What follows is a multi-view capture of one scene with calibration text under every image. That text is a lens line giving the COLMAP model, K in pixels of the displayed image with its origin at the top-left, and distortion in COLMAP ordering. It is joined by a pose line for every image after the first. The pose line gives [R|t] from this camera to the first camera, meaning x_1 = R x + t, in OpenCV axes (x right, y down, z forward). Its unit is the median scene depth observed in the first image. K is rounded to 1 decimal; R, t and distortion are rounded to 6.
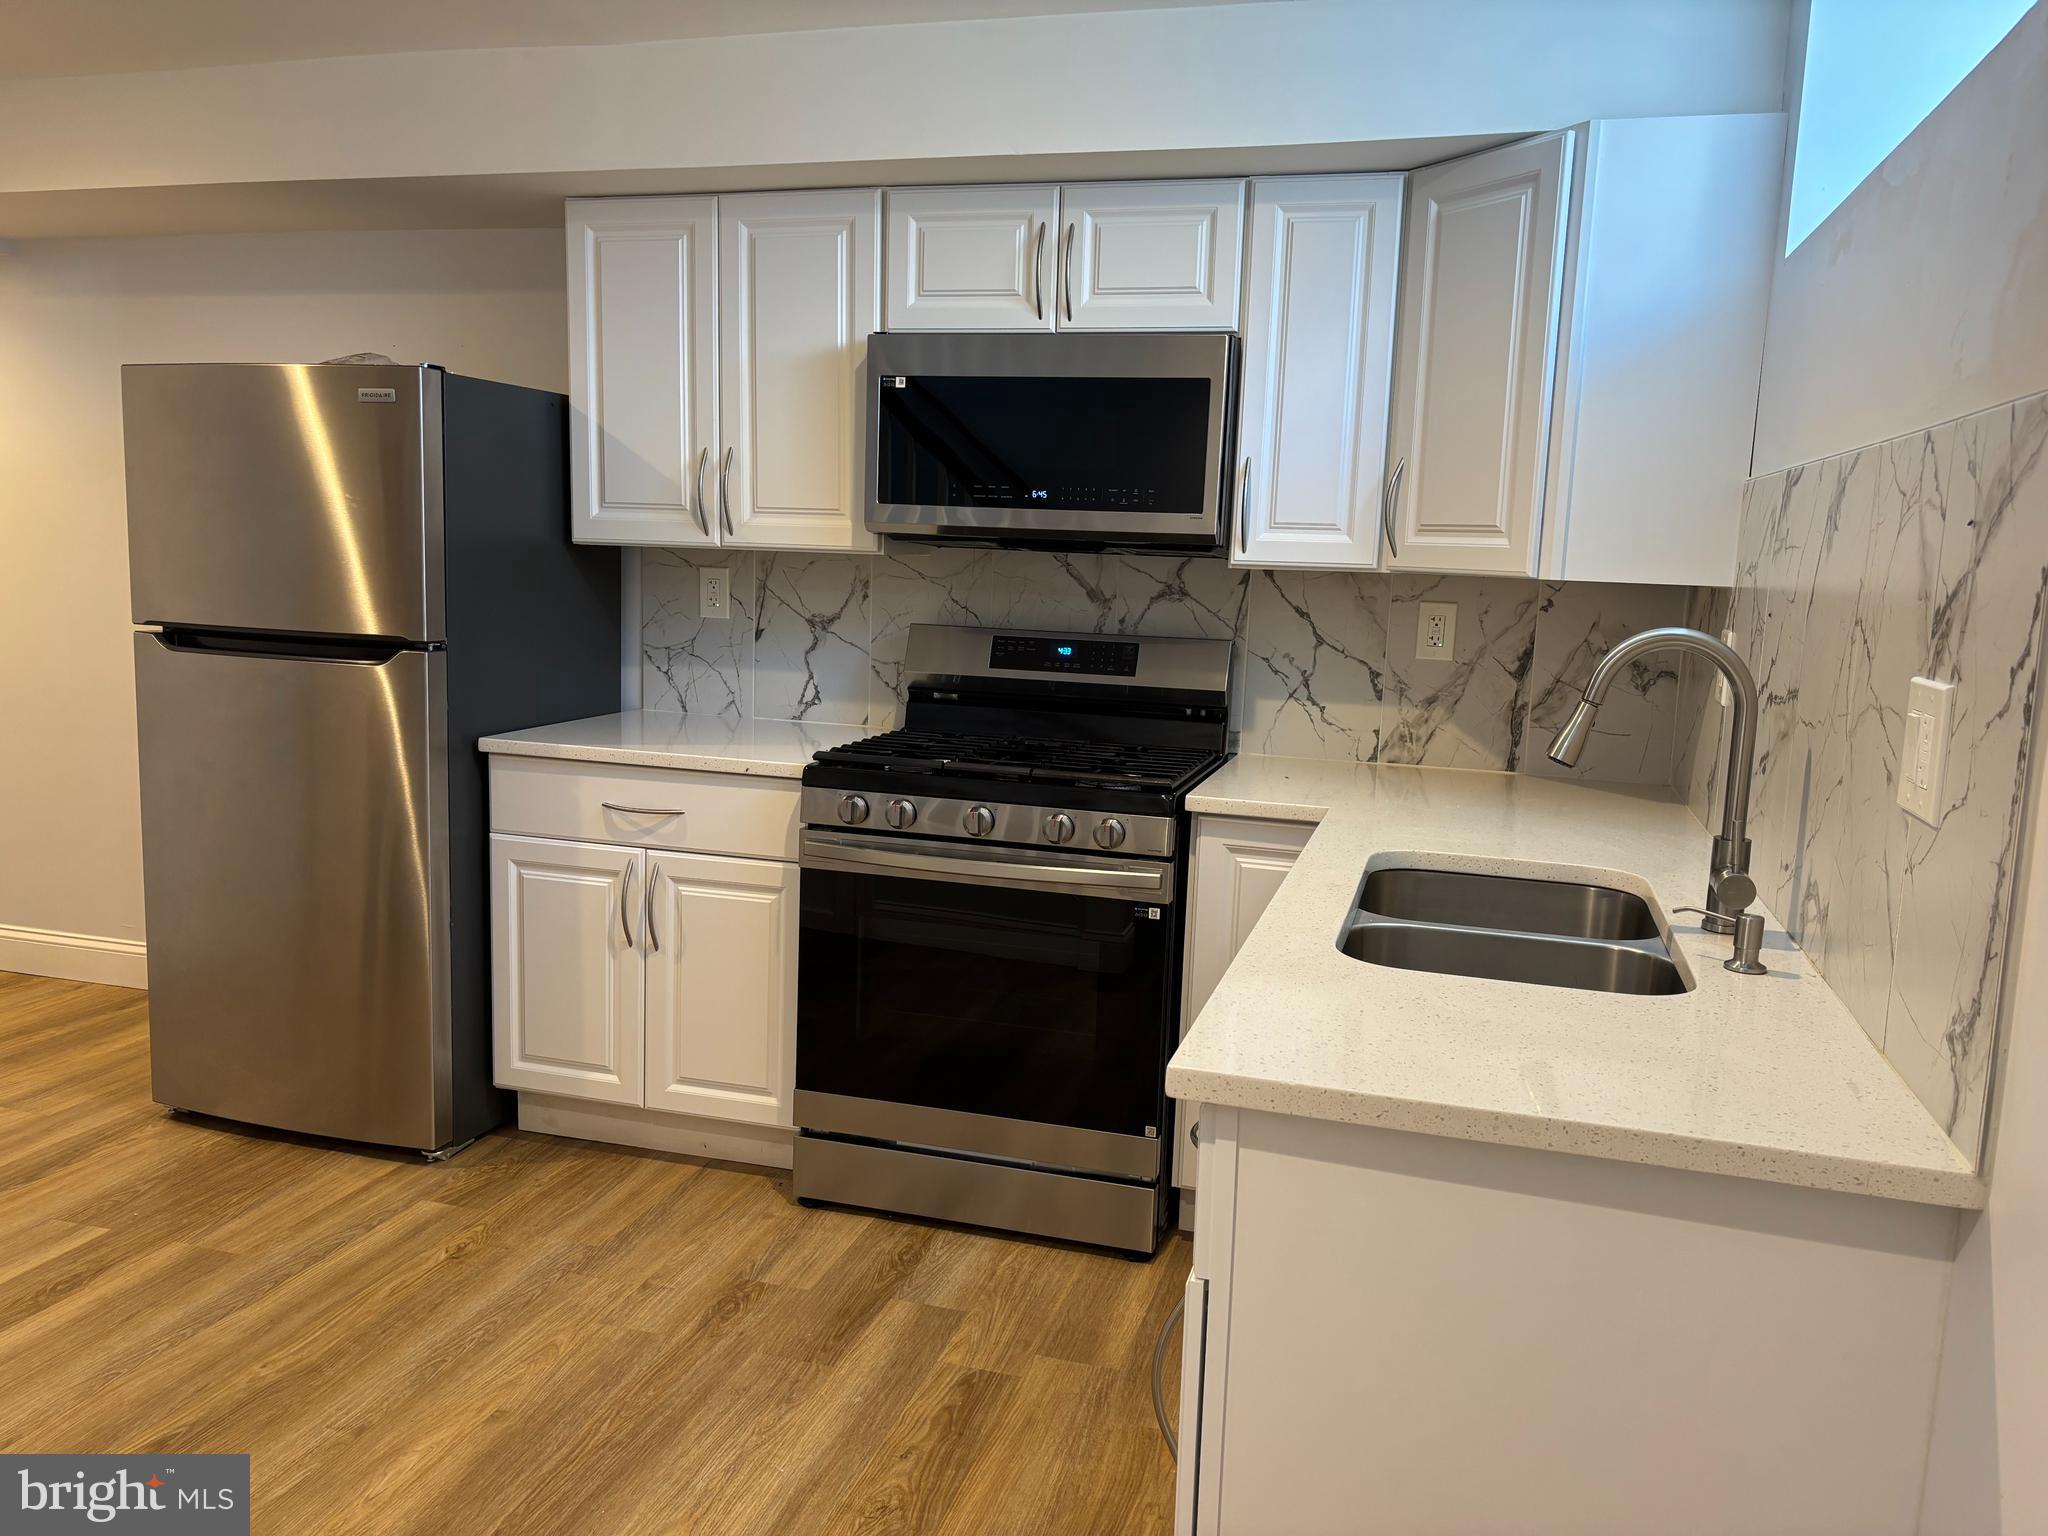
lens RADIAL K [[1536.8, 0, 1032.1], [0, 1536.8, 778.0], [0, 0, 1]] dist [0.051256, -0.052854]
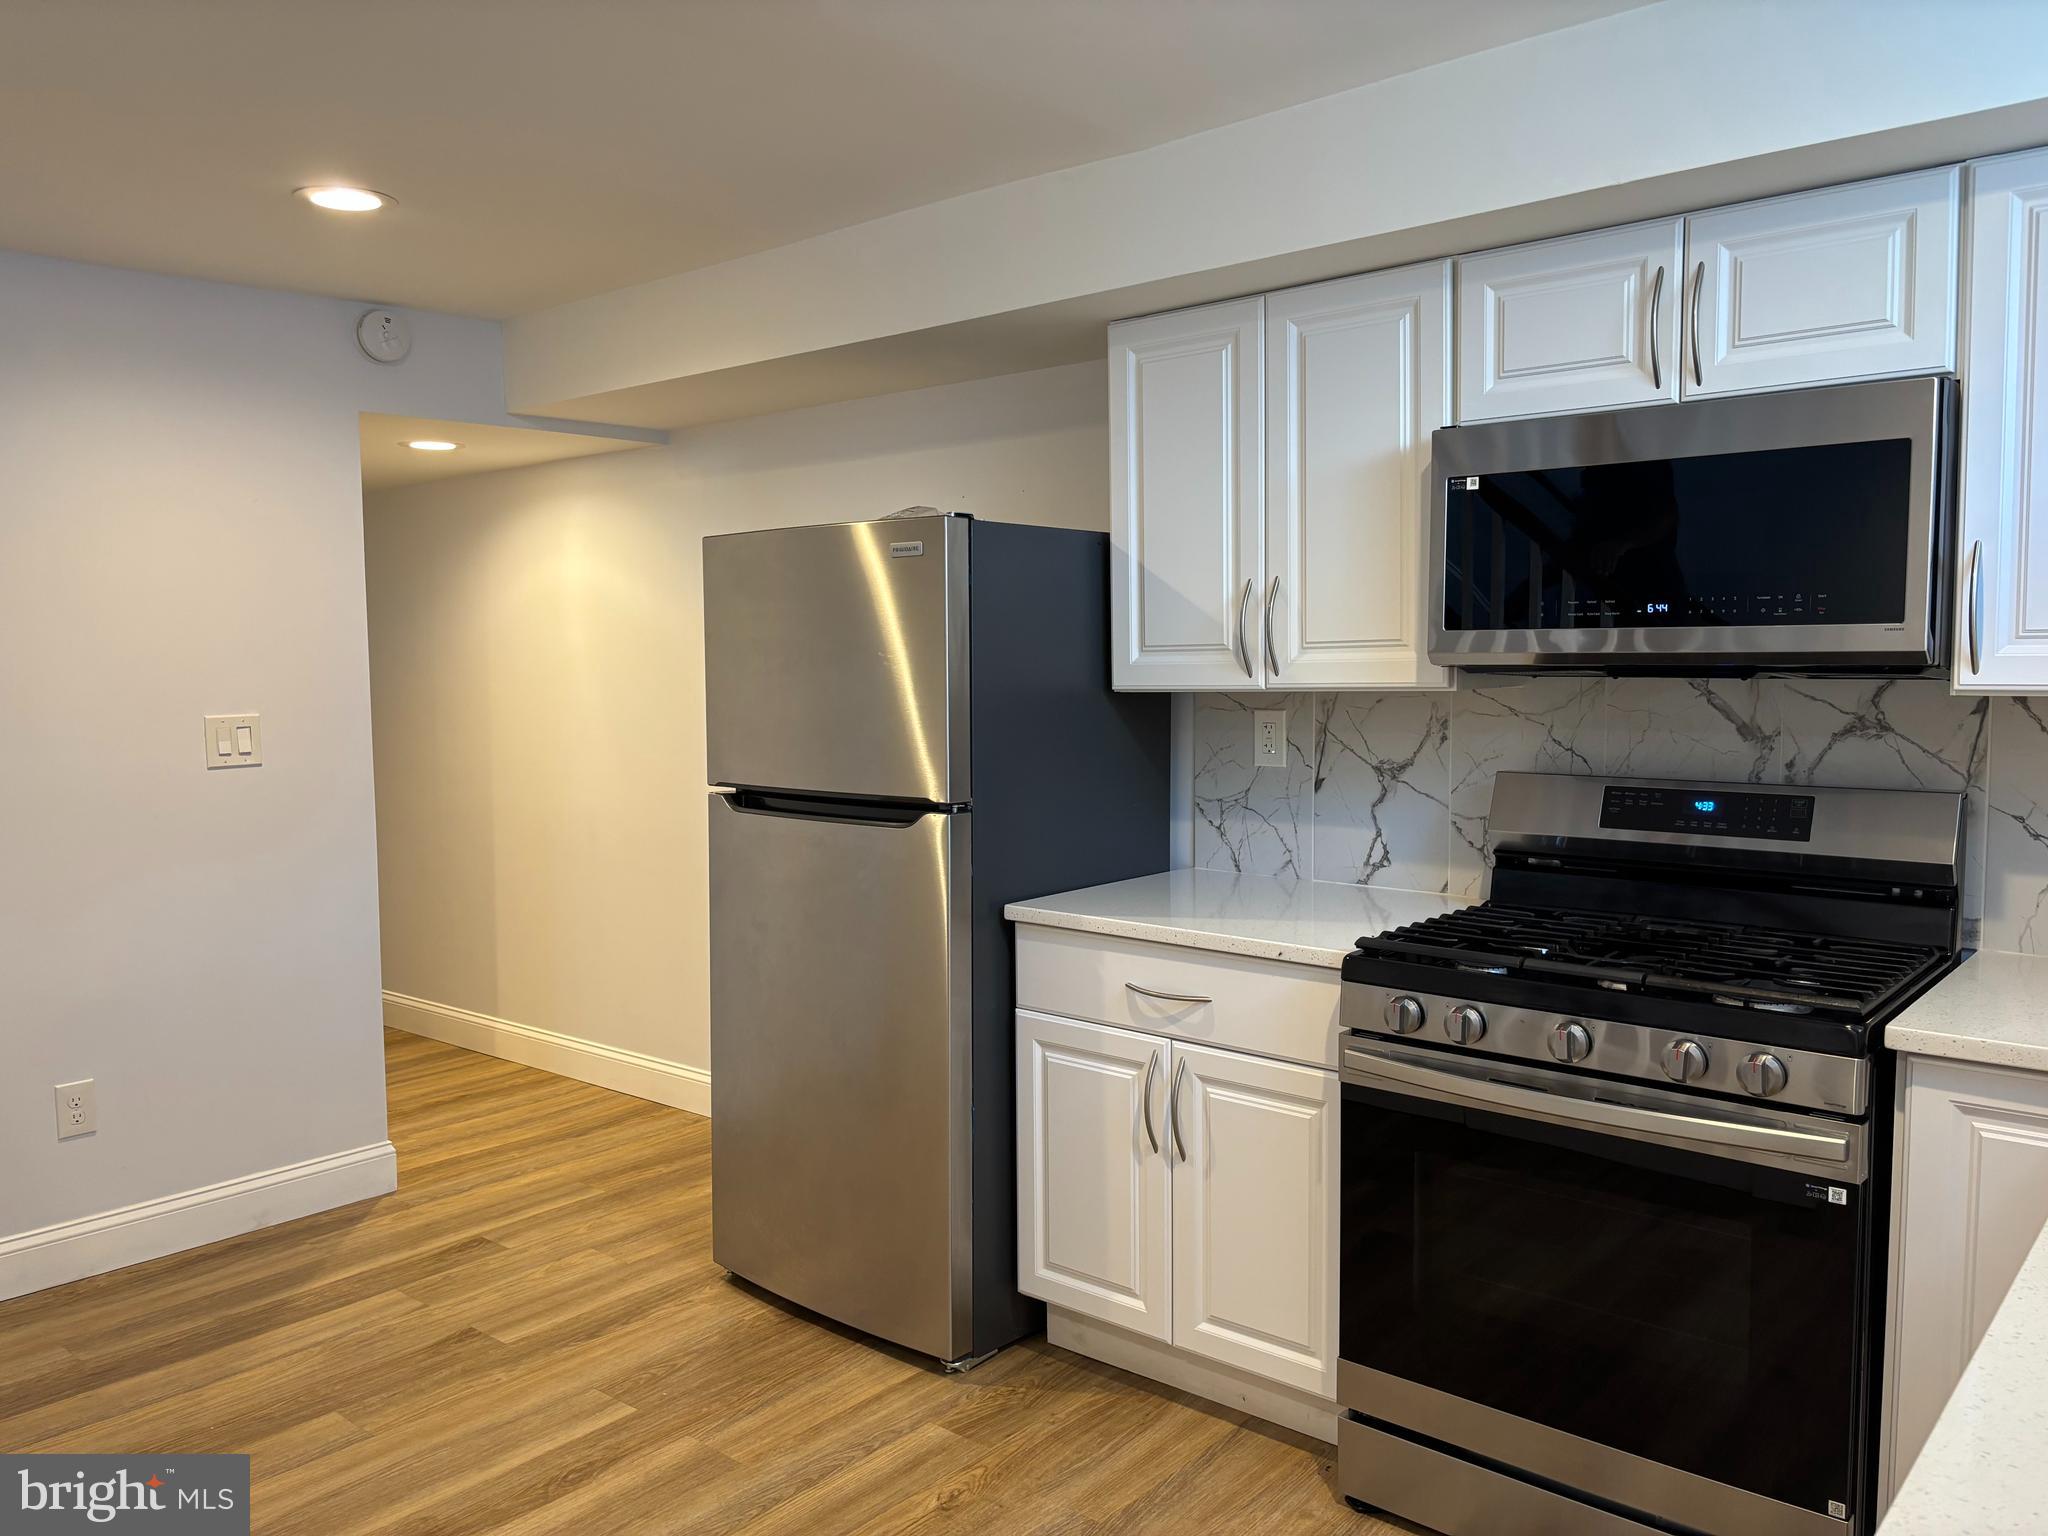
lens RADIAL K [[1536.8, 0, 1018.1], [0, 1536.8, 763.1], [0, 0, 1]] dist [0.051256, -0.052854]
pose [[0.909085, -0.015006, -0.416340, 0.034641], [-0.019904, 0.996645, -0.079383, -0.039635], [0.416135, 0.080453, 0.905737, 0.172078]]
